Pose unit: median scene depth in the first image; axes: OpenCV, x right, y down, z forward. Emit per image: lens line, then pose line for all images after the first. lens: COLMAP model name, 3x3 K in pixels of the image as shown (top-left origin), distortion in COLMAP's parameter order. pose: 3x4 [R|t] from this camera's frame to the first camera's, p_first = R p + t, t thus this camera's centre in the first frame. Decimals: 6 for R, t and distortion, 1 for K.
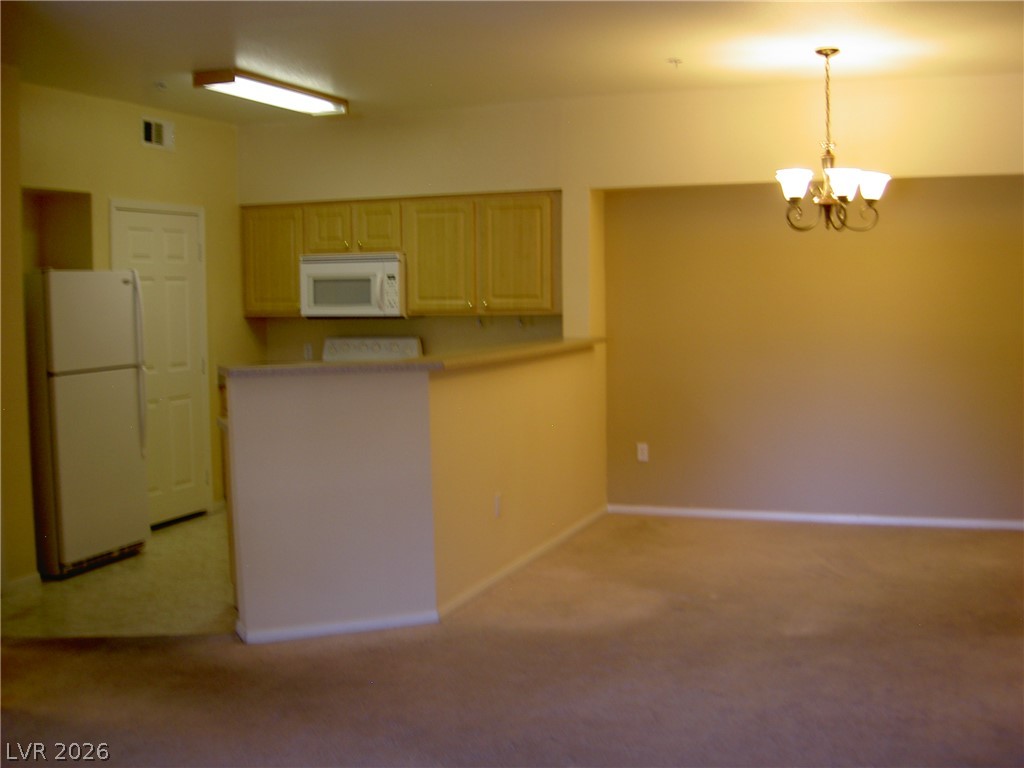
lens RADIAL K [[1173.8, 0, 512.0], [0, 1173.8, 384.0], [0, 0, 1]] dist [-0.151383, 0.018344]
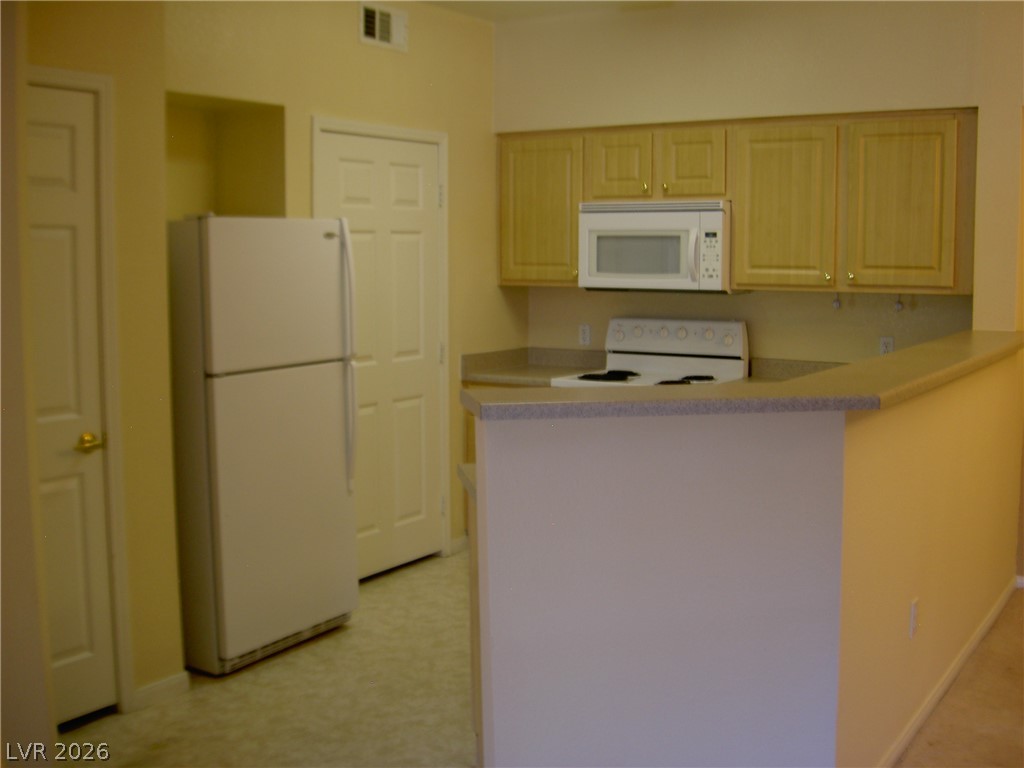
lens RADIAL K [[1173.8, 0, 512.0], [0, 1173.8, 384.0], [0, 0, 1]] dist [-0.151383, 0.018344]
pose [[0.978669, 0.033950, -0.202619, -0.076783], [-0.026840, 0.998927, 0.037738, -0.026186], [0.203682, -0.031495, 0.978530, 0.302246]]
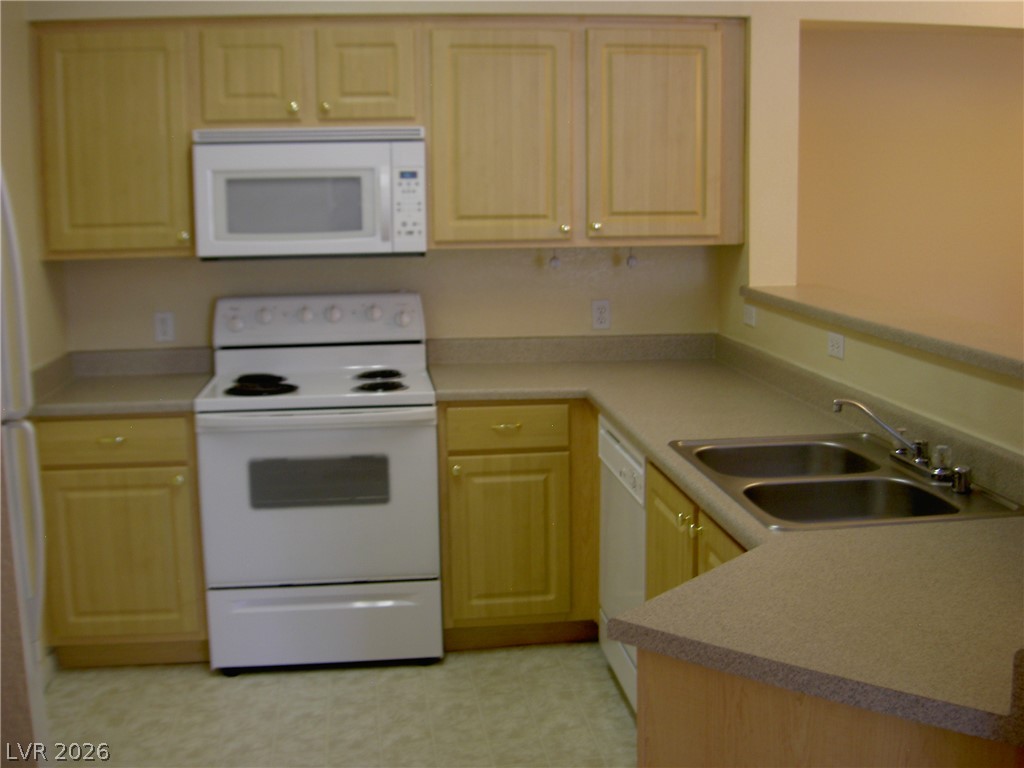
lens RADIAL K [[1173.8, 0, 512.0], [0, 1173.8, 384.0], [0, 0, 1]] dist [-0.151383, 0.018344]
pose [[0.883227, -0.074227, 0.463034, -0.305276], [0.039283, 0.995634, 0.084674, -0.043766], [-0.467298, -0.056597, 0.882287, 0.547234]]
